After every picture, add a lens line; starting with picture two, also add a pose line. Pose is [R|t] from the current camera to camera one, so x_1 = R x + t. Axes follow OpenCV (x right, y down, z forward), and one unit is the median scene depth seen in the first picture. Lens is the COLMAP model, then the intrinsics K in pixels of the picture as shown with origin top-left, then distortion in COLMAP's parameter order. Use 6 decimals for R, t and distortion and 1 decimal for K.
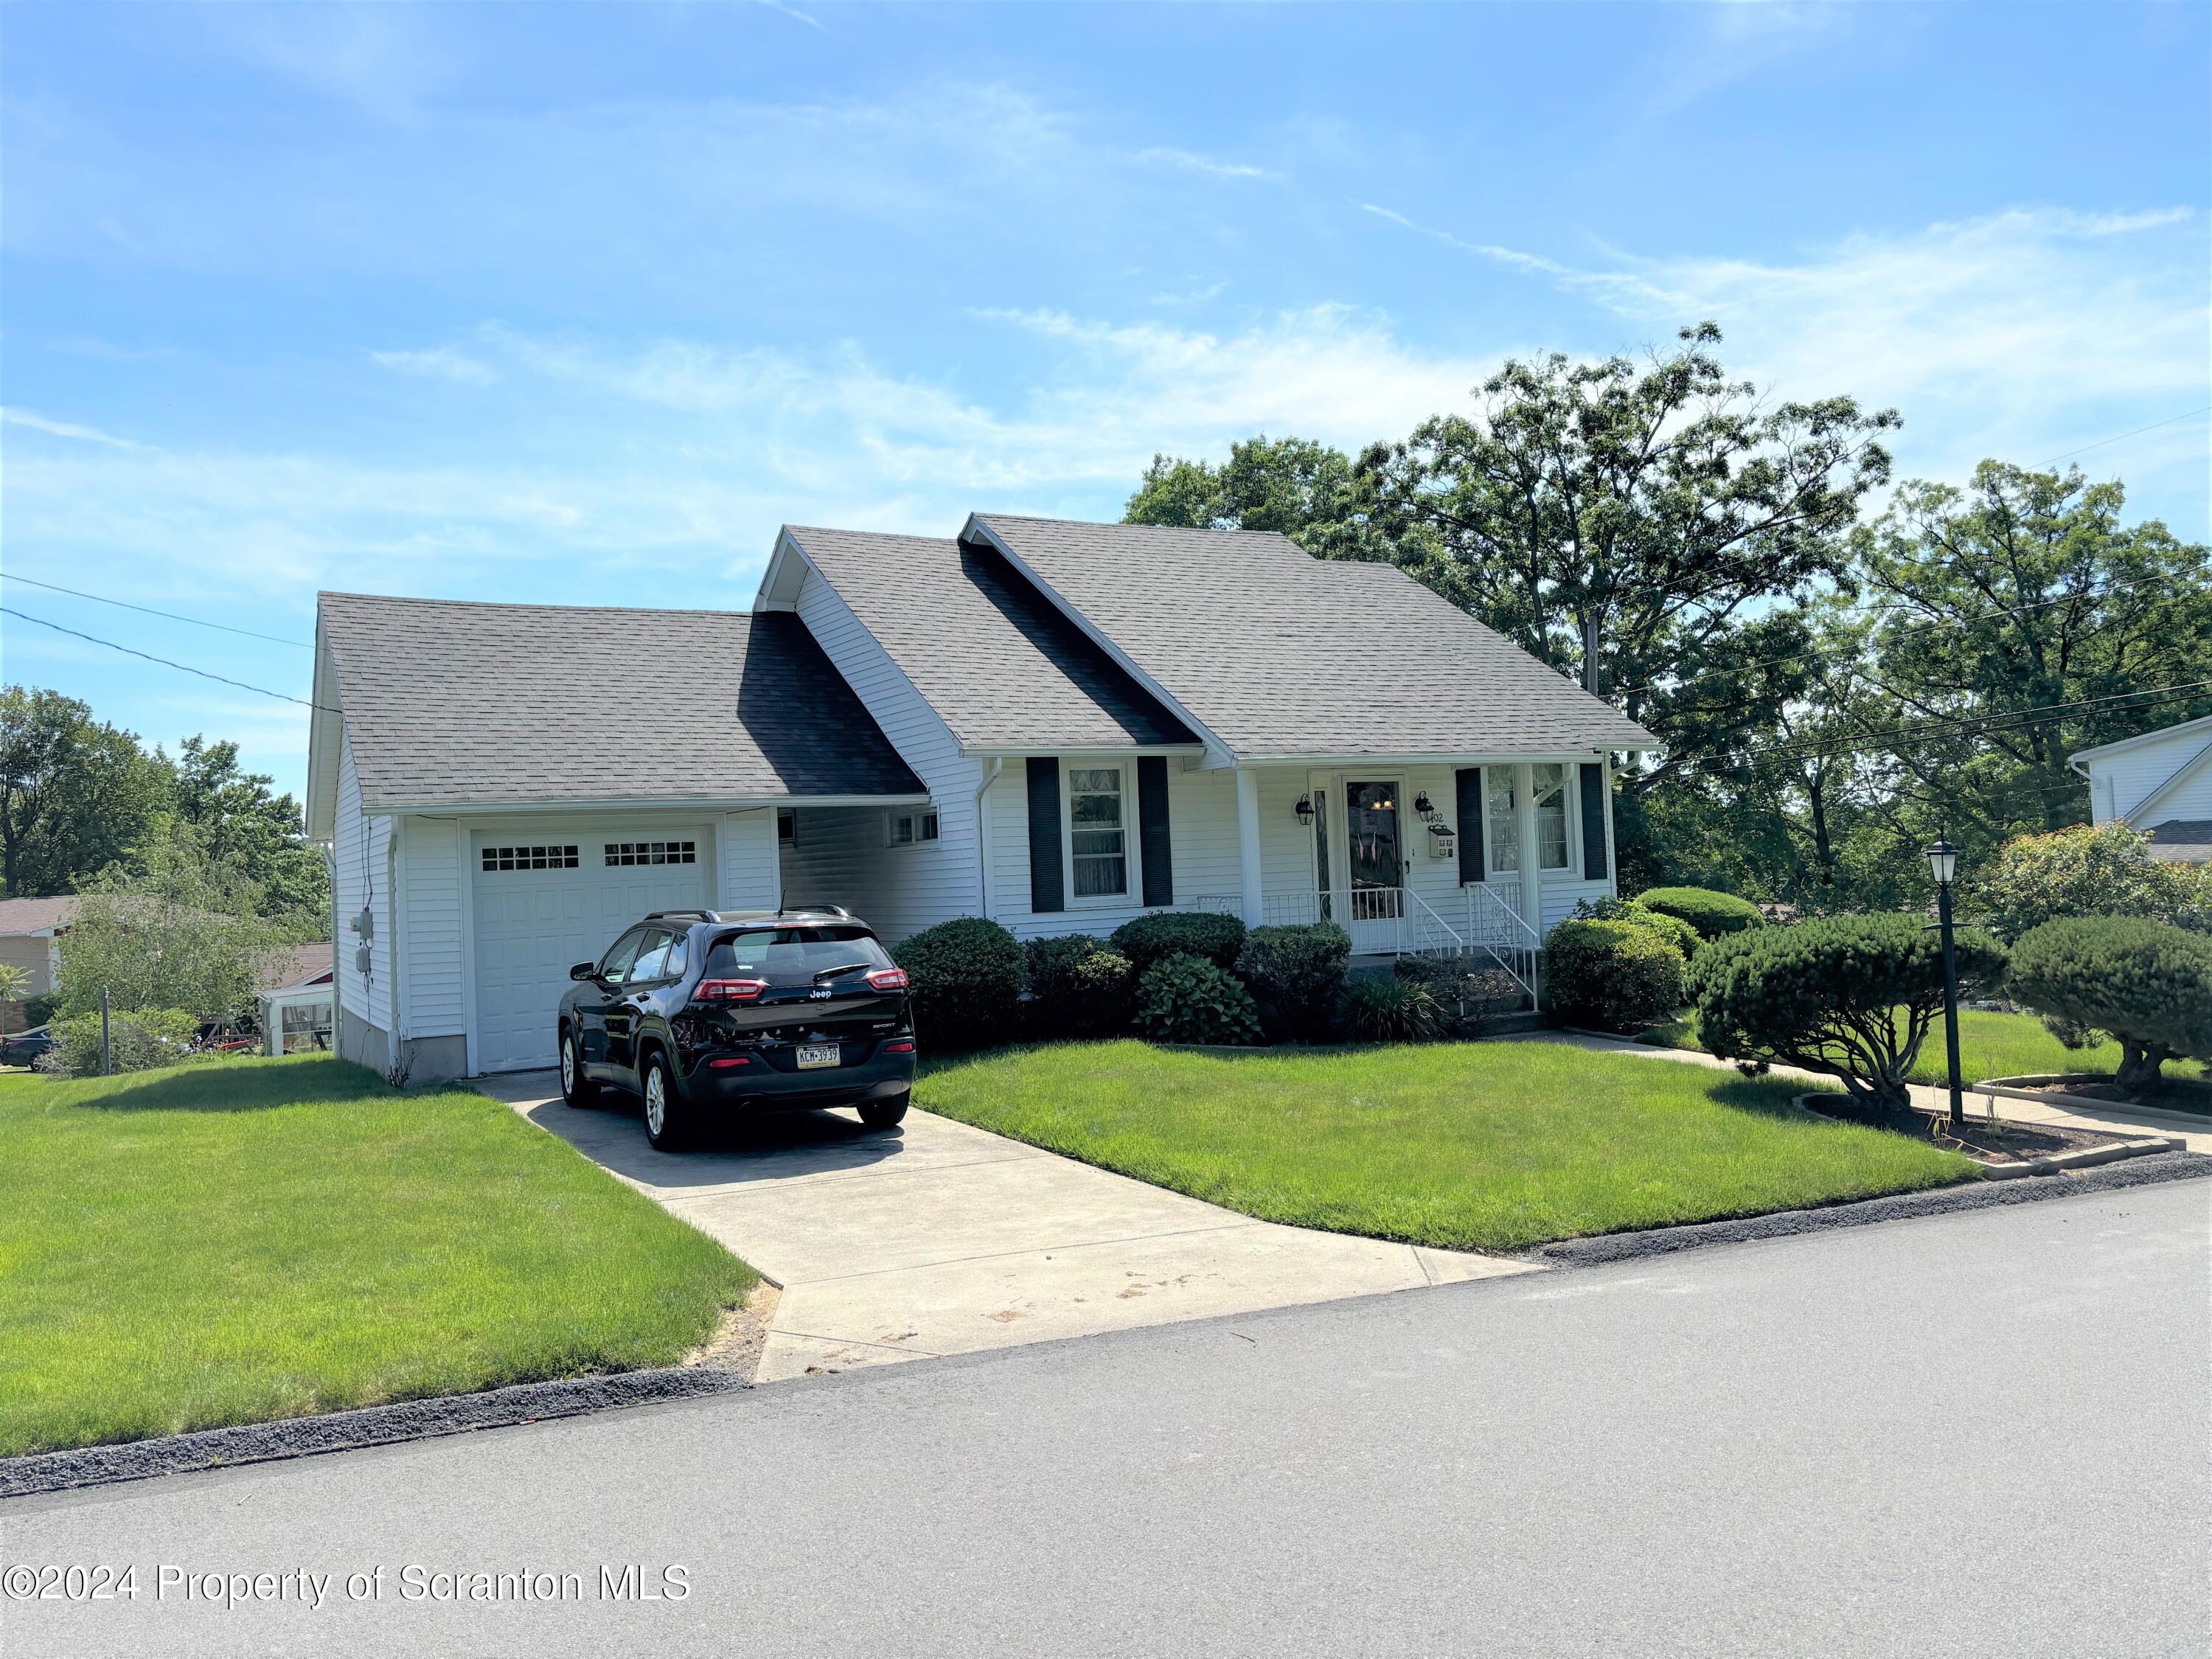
lens RADIAL K [[1670.5, 0, 1101.0], [0, 1670.5, 836.5], [0, 0, 1]] dist [0.050040, -0.025995]
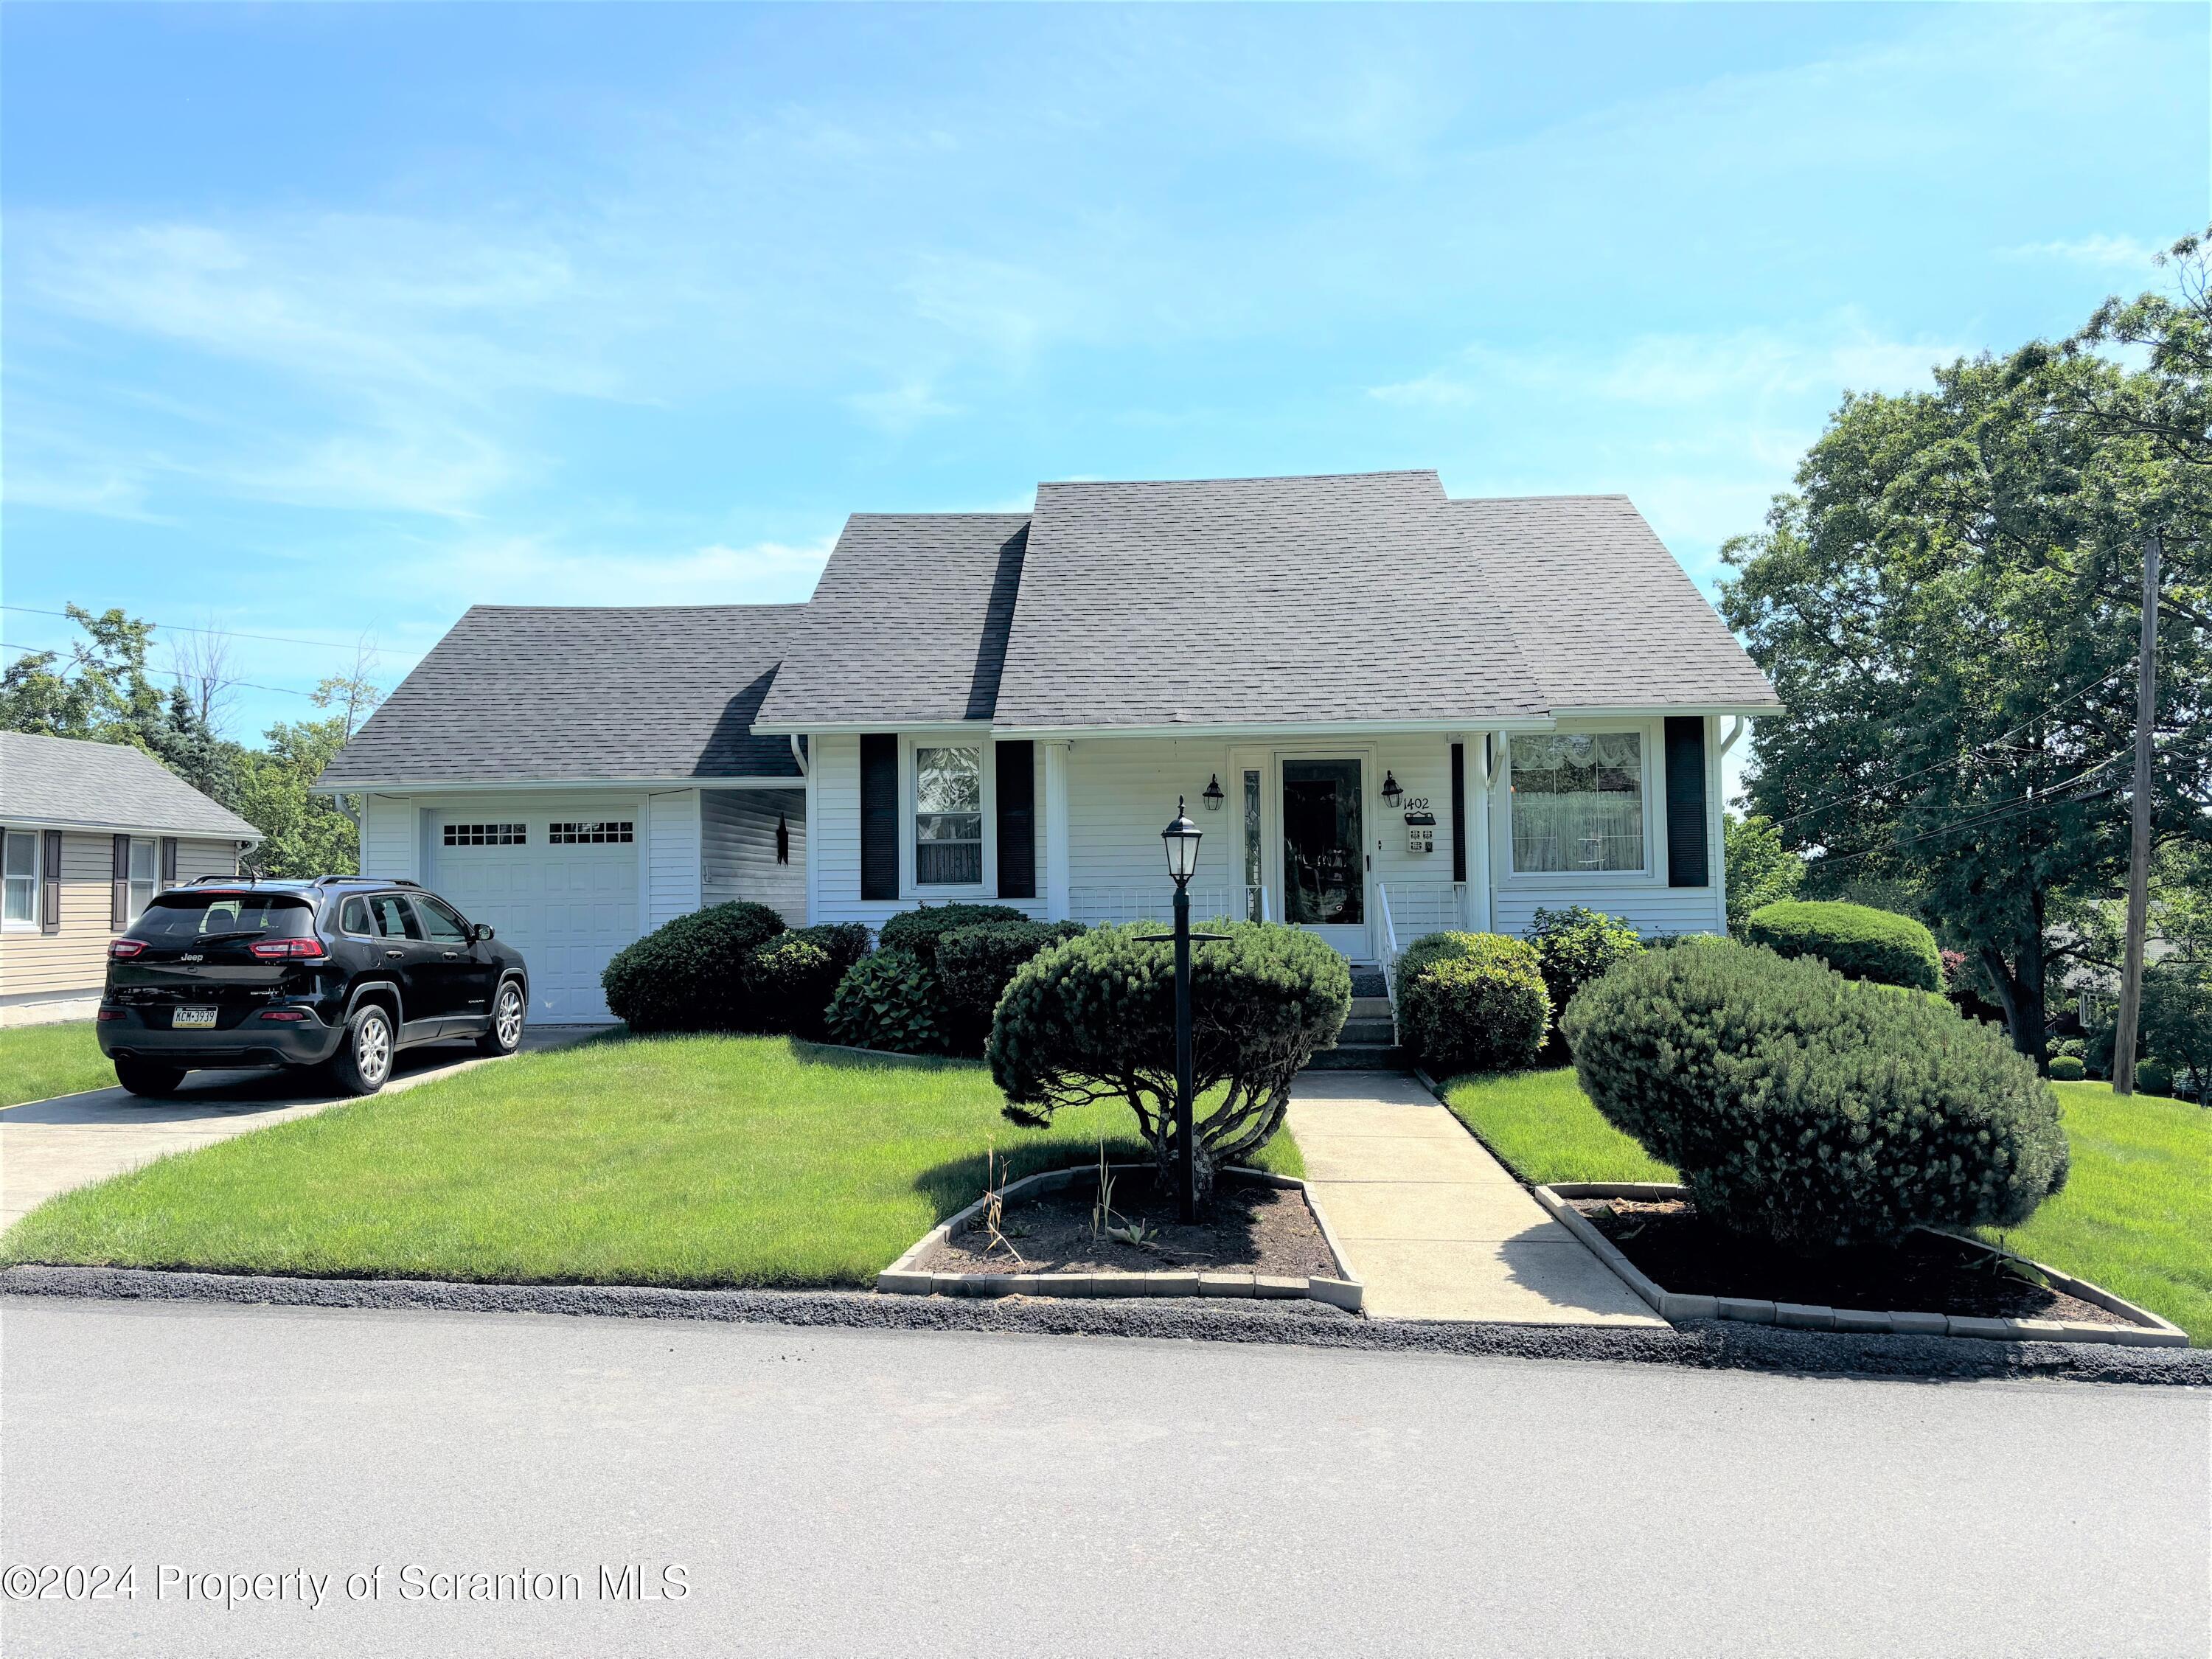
lens RADIAL K [[1670.5, 0, 1103.5], [0, 1670.5, 823.9], [0, 0, 1]] dist [0.050040, -0.025995]
pose [[0.852961, 0.008599, -0.521904, 0.567757], [-0.014657, 0.999865, -0.007480, 0.007838], [0.521769, 0.014029, 0.852972, 0.265942]]
